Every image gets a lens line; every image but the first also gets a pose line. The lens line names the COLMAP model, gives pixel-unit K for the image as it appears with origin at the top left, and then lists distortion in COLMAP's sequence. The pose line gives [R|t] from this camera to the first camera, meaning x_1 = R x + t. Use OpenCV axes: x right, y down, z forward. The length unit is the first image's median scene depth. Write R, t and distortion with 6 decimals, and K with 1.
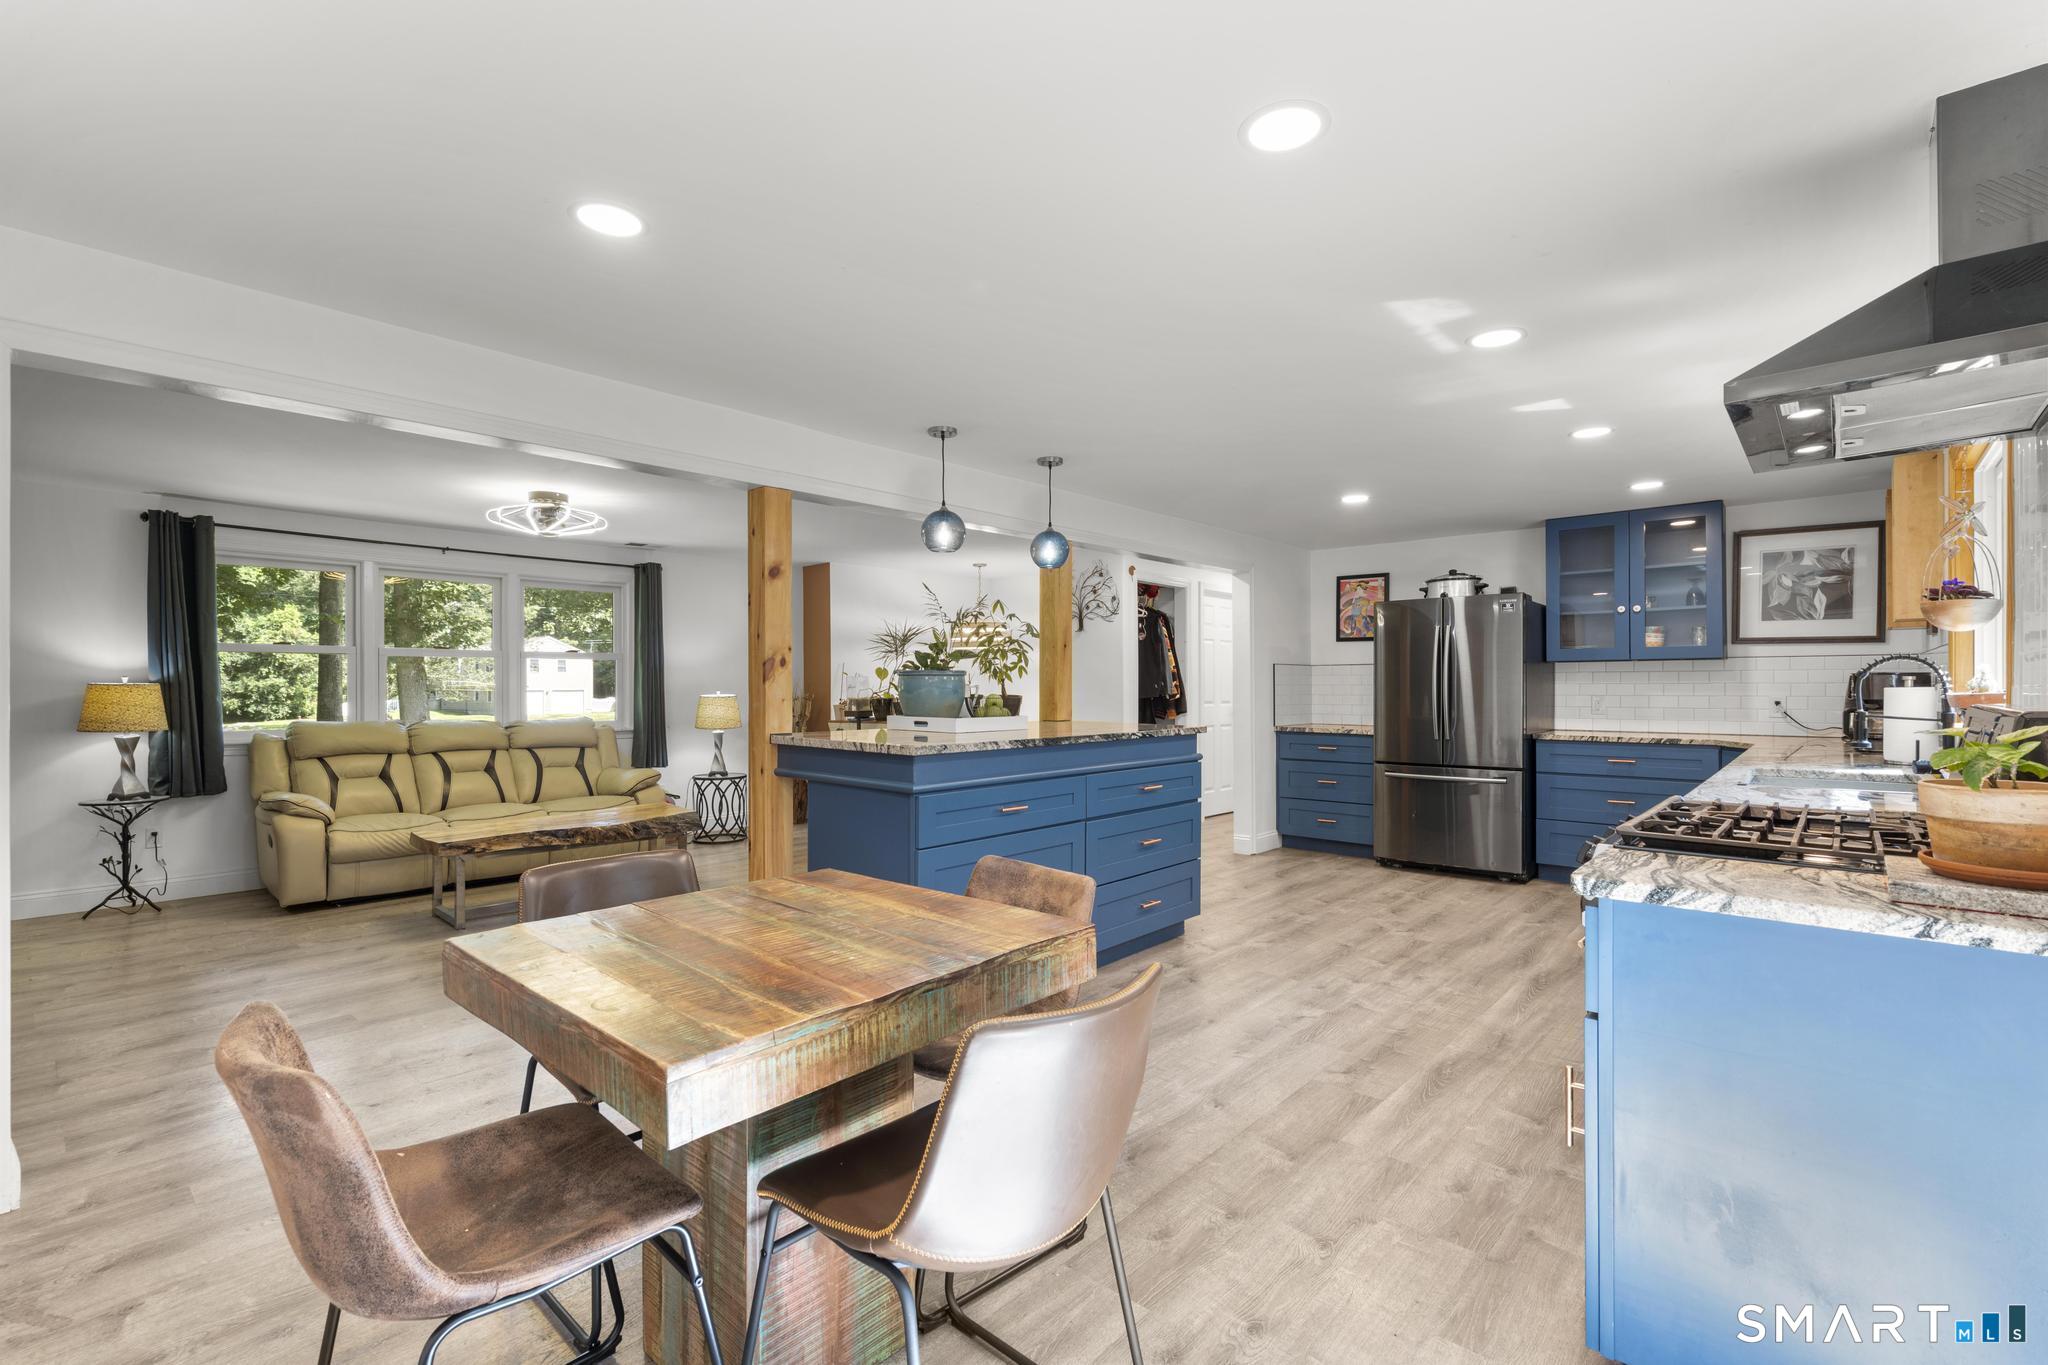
lens RADIAL K [[919.4, 0, 1022.4], [0, 919.4, 686.4], [0, 0, 1]] dist [-0.004711, 0.002425]
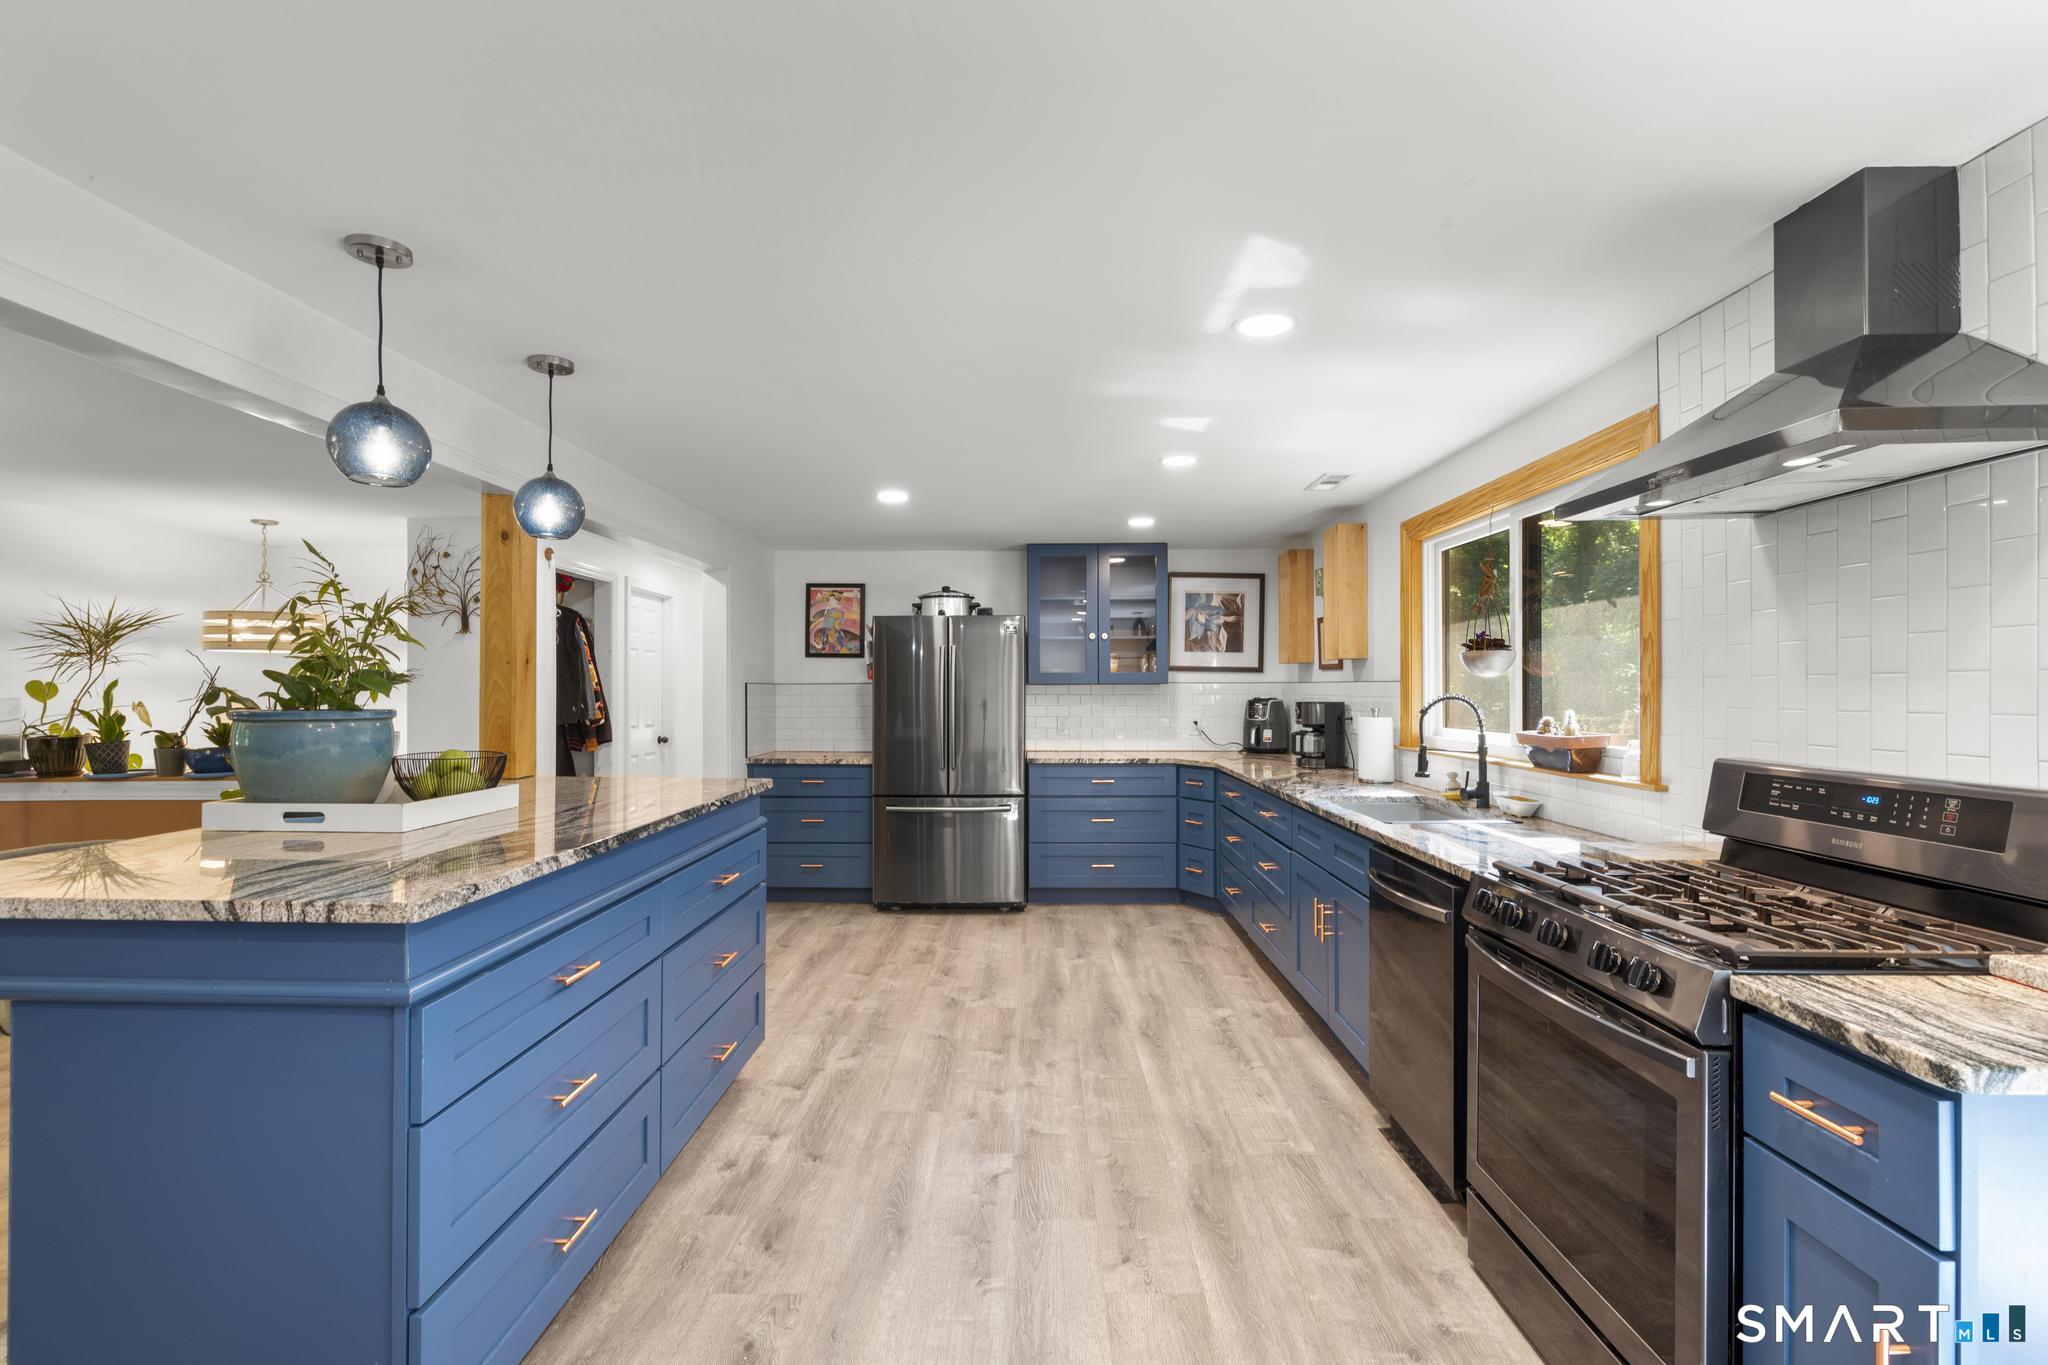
lens RADIAL K [[919.4, 0, 1022.9], [0, 919.4, 685.6], [0, 0, 1]] dist [-0.004711, 0.002425]
pose [[0.752756, 0.004253, 0.658286, -0.113133], [-0.000233, 0.999981, -0.006194, -0.022444], [-0.658300, 0.004509, 0.752743, 0.278094]]
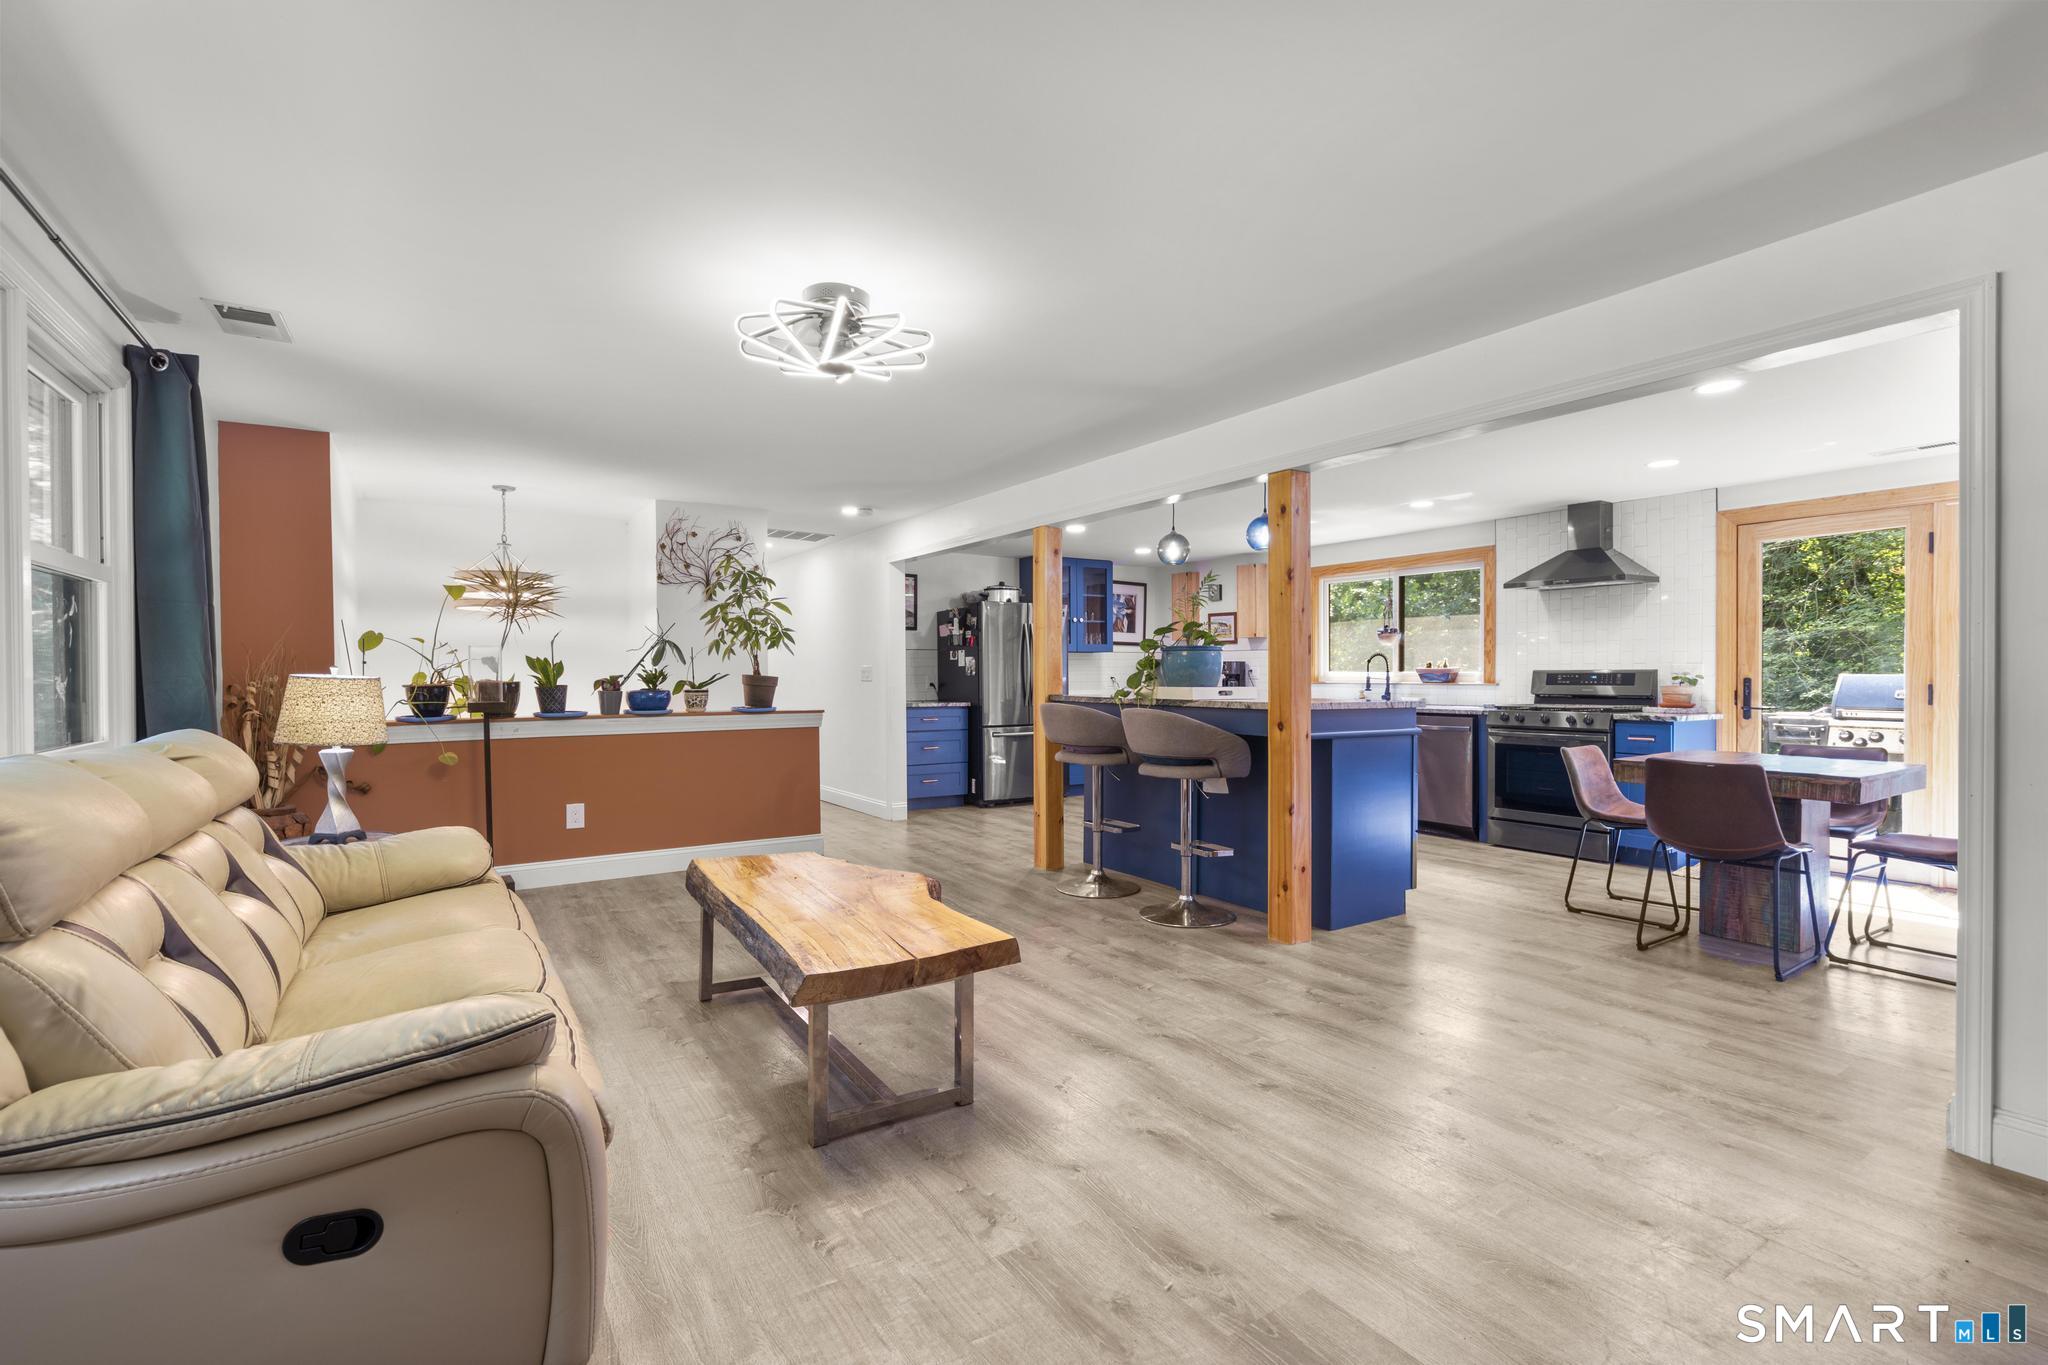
lens RADIAL K [[919.4, 0, 1020.3], [0, 919.4, 677.7], [0, 0, 1]] dist [-0.004711, 0.002425]
pose [[0.259046, -0.001963, 0.965863, -0.997480], [0.001481, 0.999998, 0.001636, 0.015122], [-0.965864, 0.001006, 0.259048, 0.736451]]
